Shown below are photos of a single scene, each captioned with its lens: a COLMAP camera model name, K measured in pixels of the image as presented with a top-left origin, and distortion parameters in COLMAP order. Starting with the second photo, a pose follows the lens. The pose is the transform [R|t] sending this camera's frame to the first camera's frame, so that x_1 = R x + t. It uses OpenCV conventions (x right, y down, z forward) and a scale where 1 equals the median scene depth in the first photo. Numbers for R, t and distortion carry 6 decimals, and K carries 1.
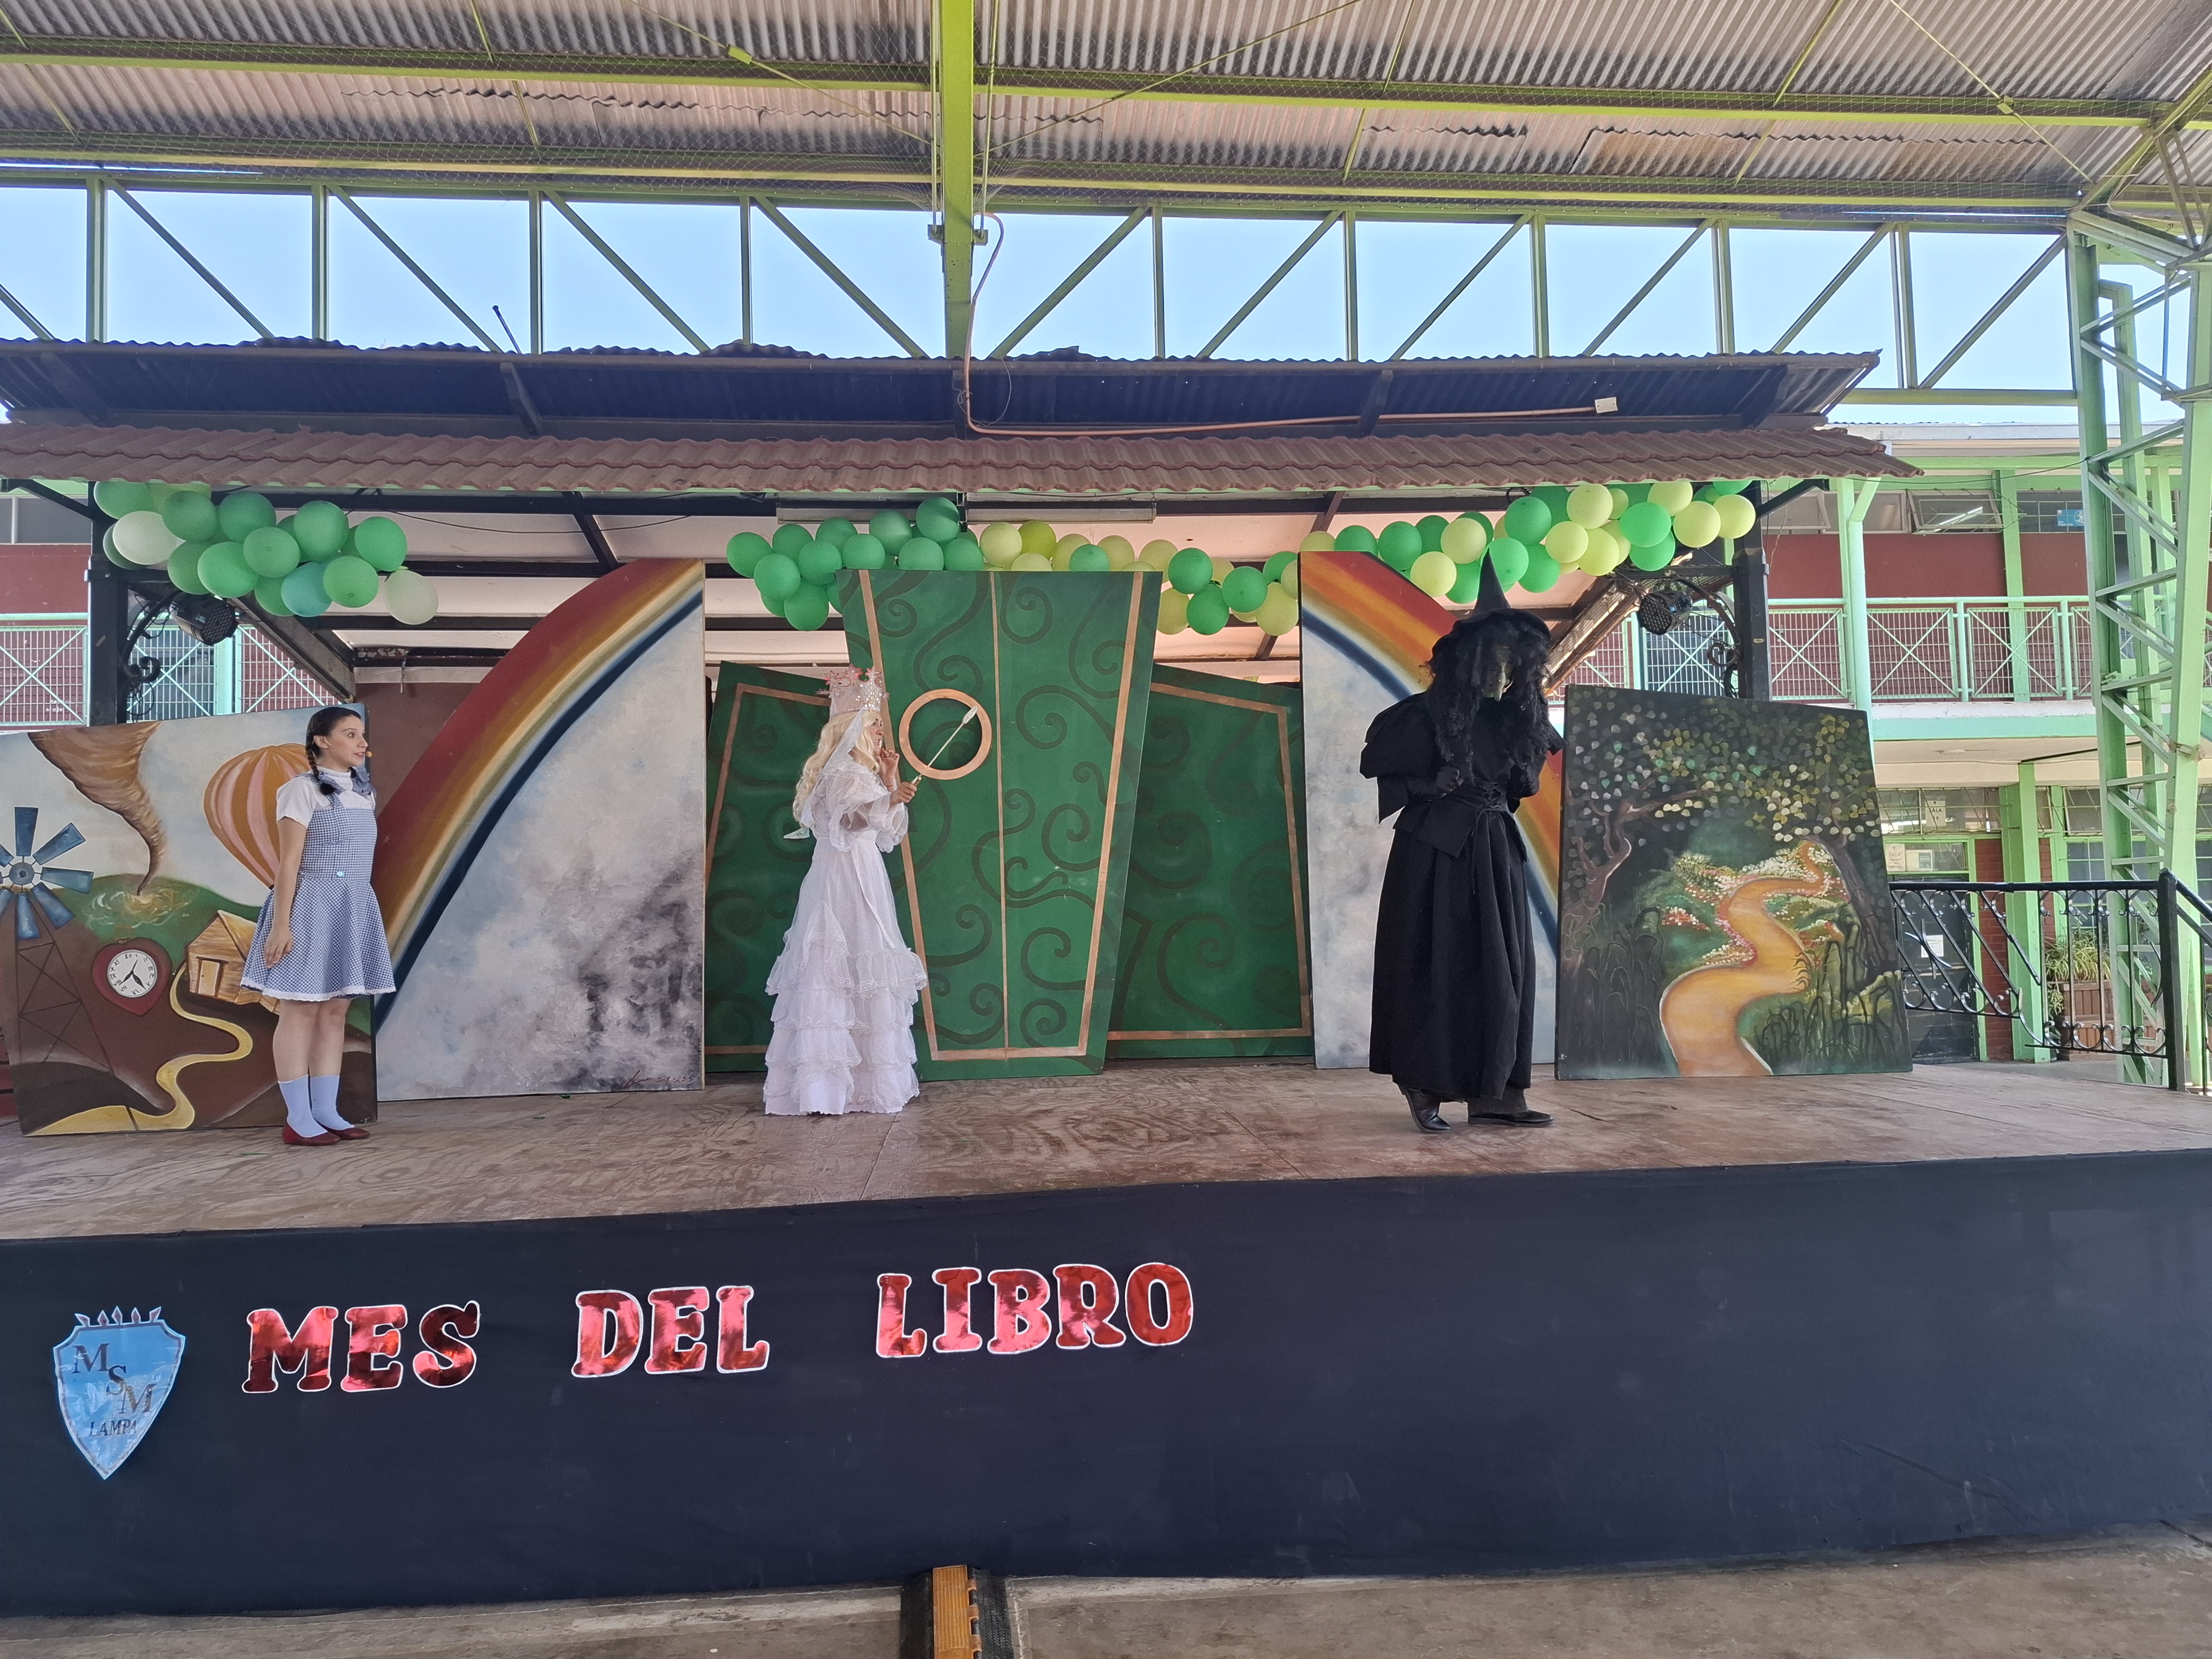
lens RADIAL K [[1560.7, 0, 1101.3], [0, 1560.7, 833.7], [0, 0, 1]] dist [0.106043, -0.130033]
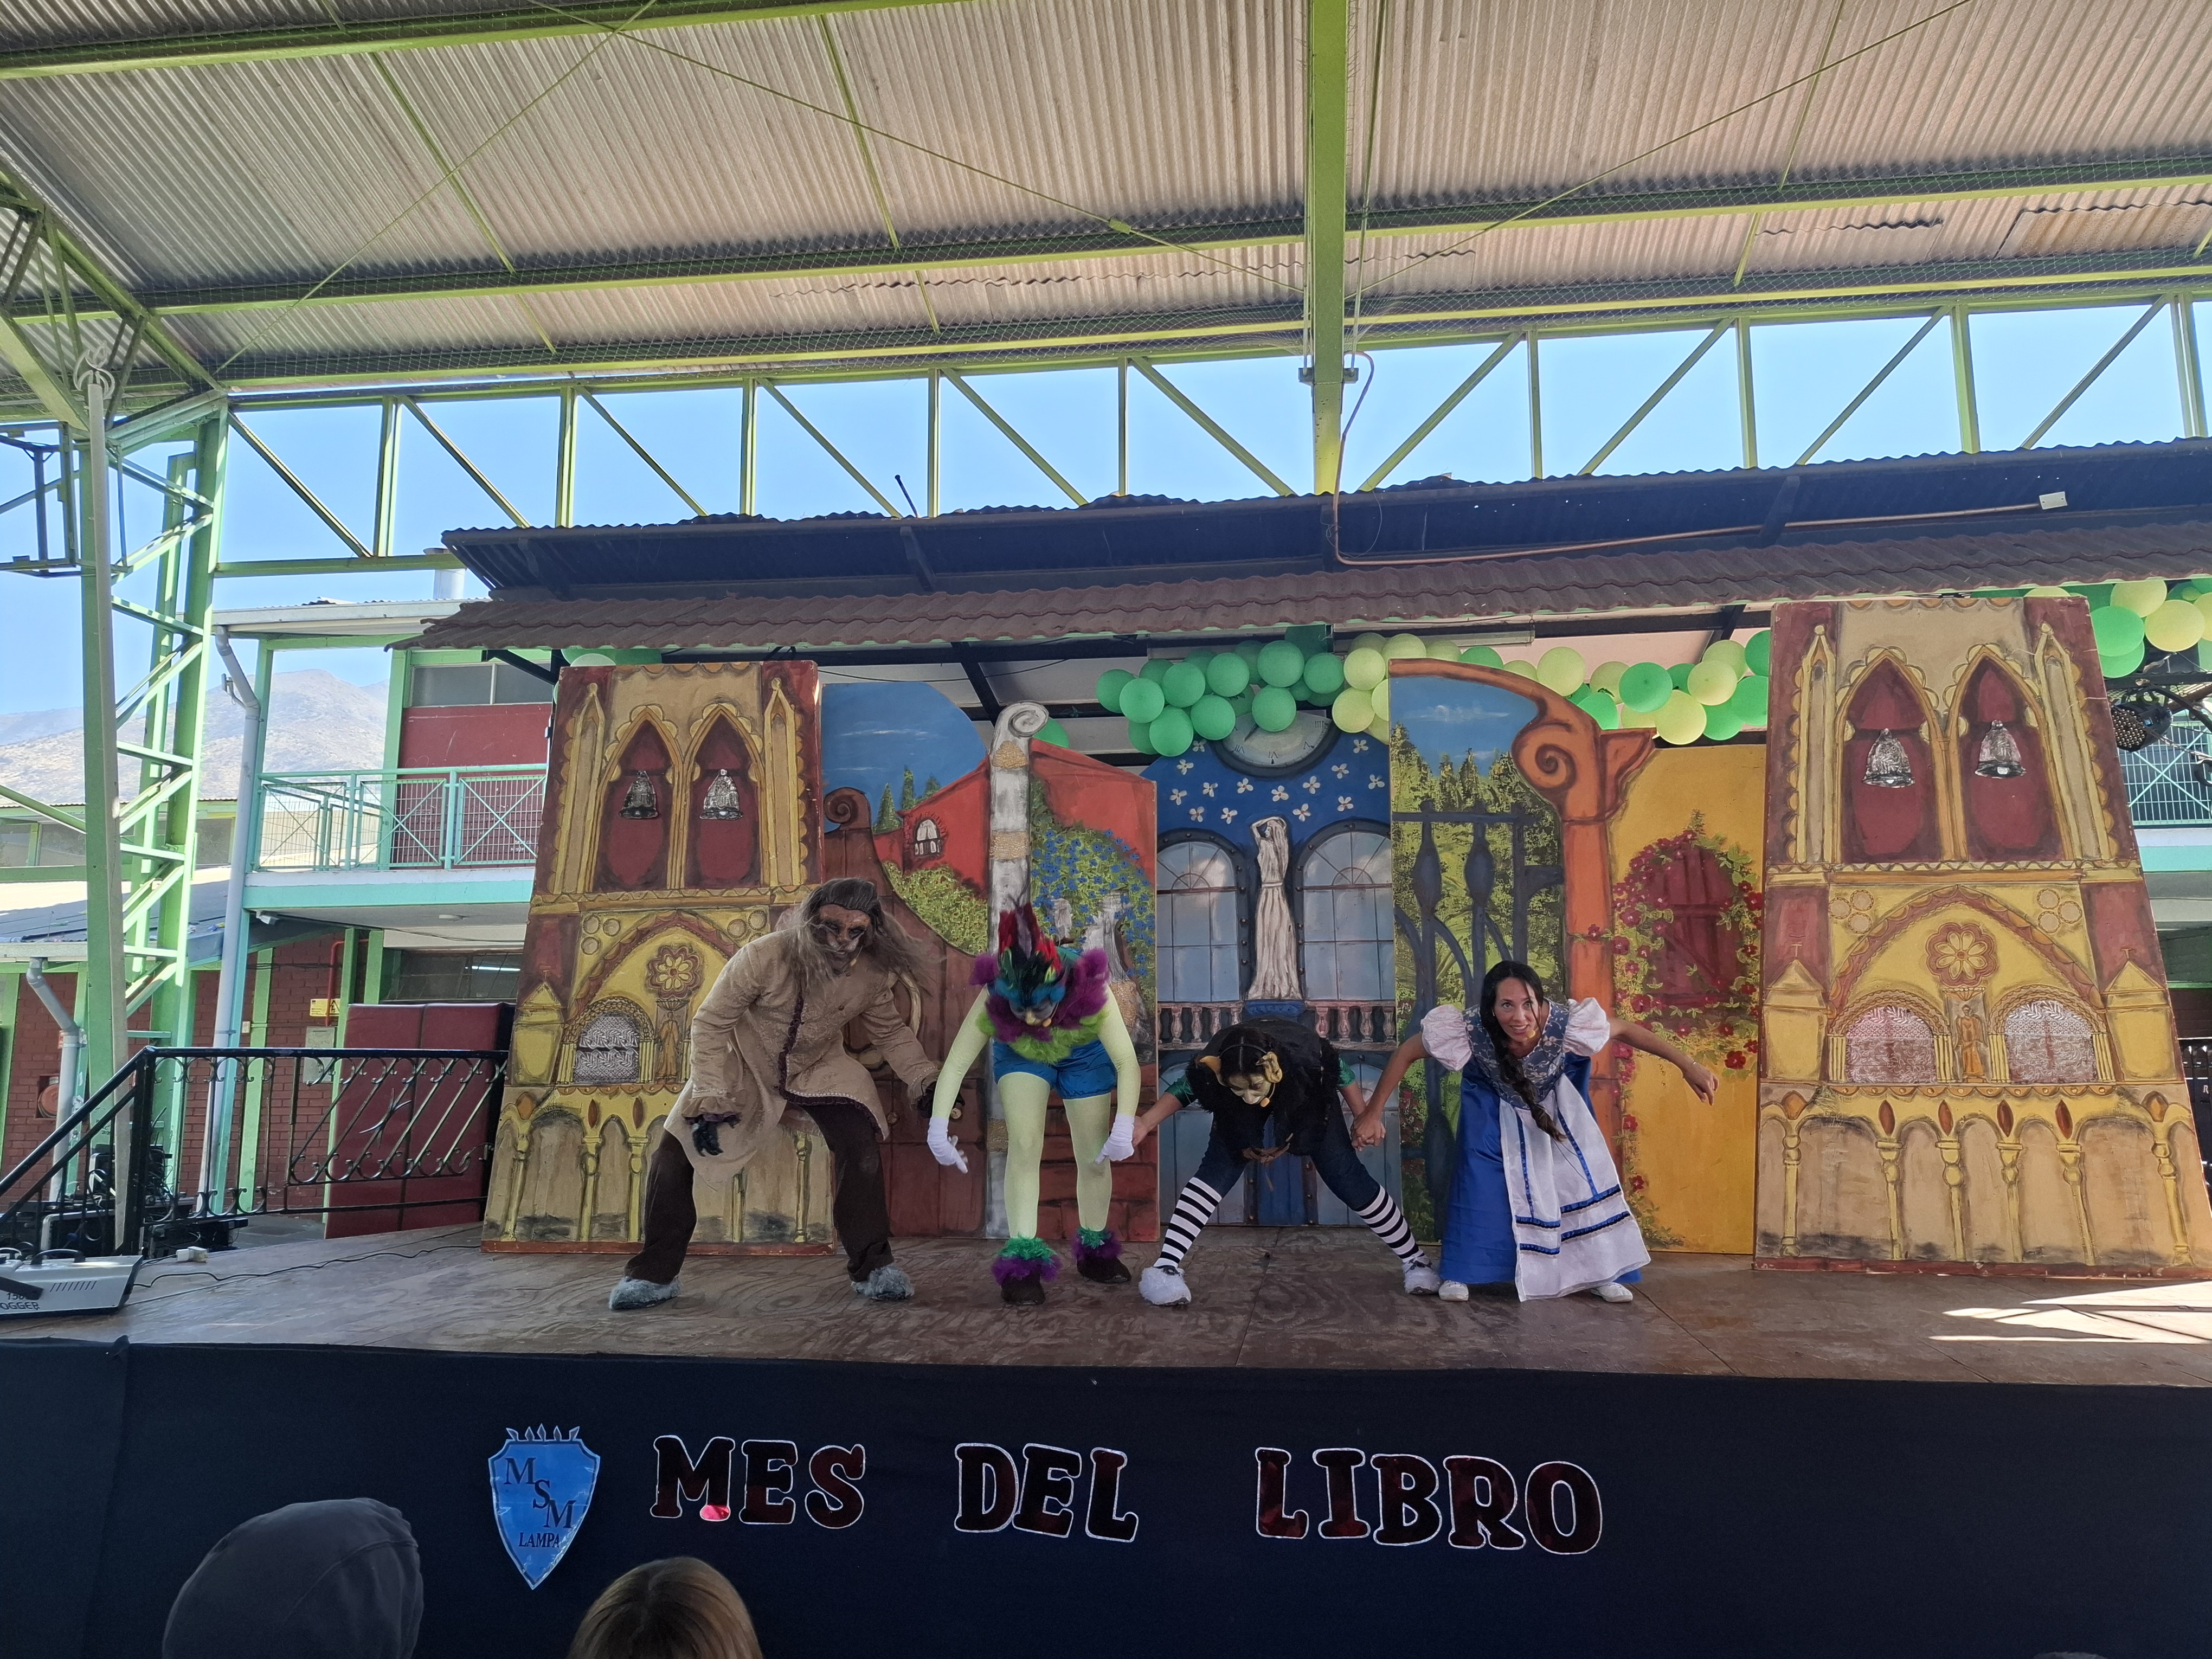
lens RADIAL K [[1561.8, 0, 1110.0], [0, 1561.8, 816.4], [0, 0, 1]] dist [0.129452, -0.186800]
pose [[0.975228, -0.012643, -0.220840, -0.006885], [-0.007695, 0.995822, -0.090990, -0.005017], [0.221068, 0.090435, 0.971056, 0.015161]]
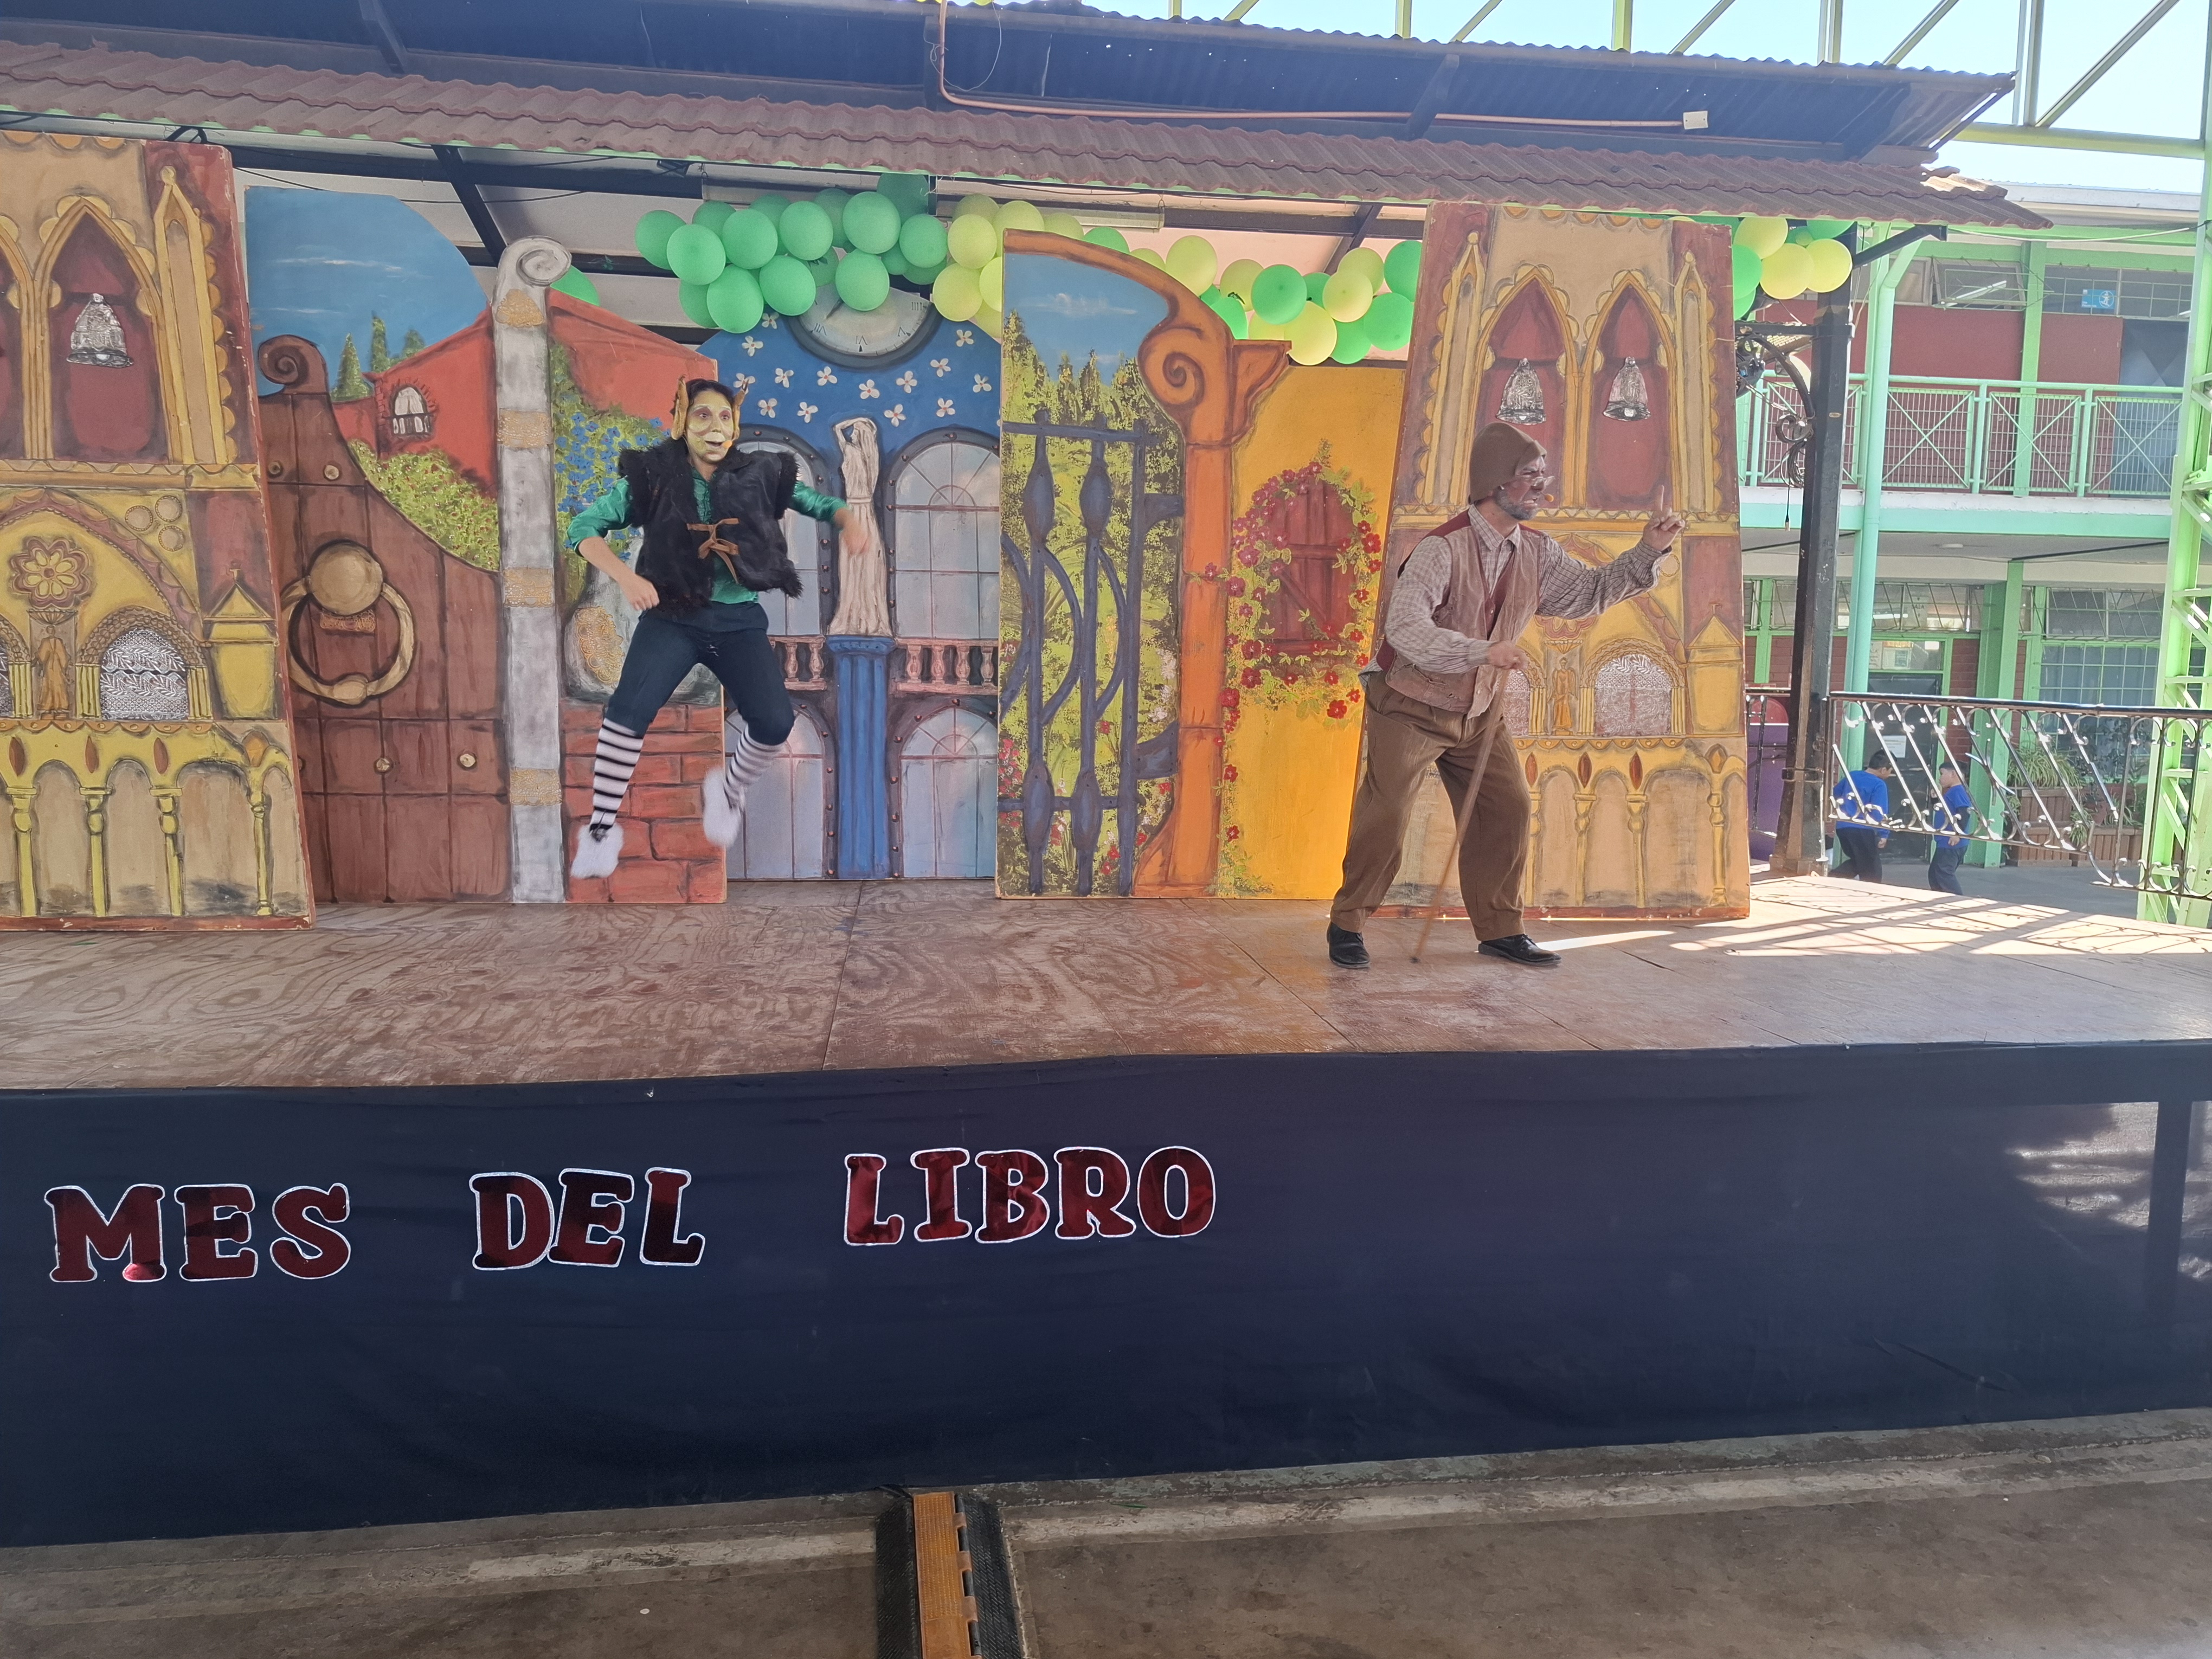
lens RADIAL K [[1577.5, 0, 1141.8], [0, 1577.5, 856.6], [0, 0, 1]] dist [0.101921, -0.126585]
pose [[0.996933, 0.031470, 0.071655, -0.028643], [-0.042811, 0.985747, 0.162696, -0.009055], [-0.065513, -0.165264, 0.984071, 0.111338]]
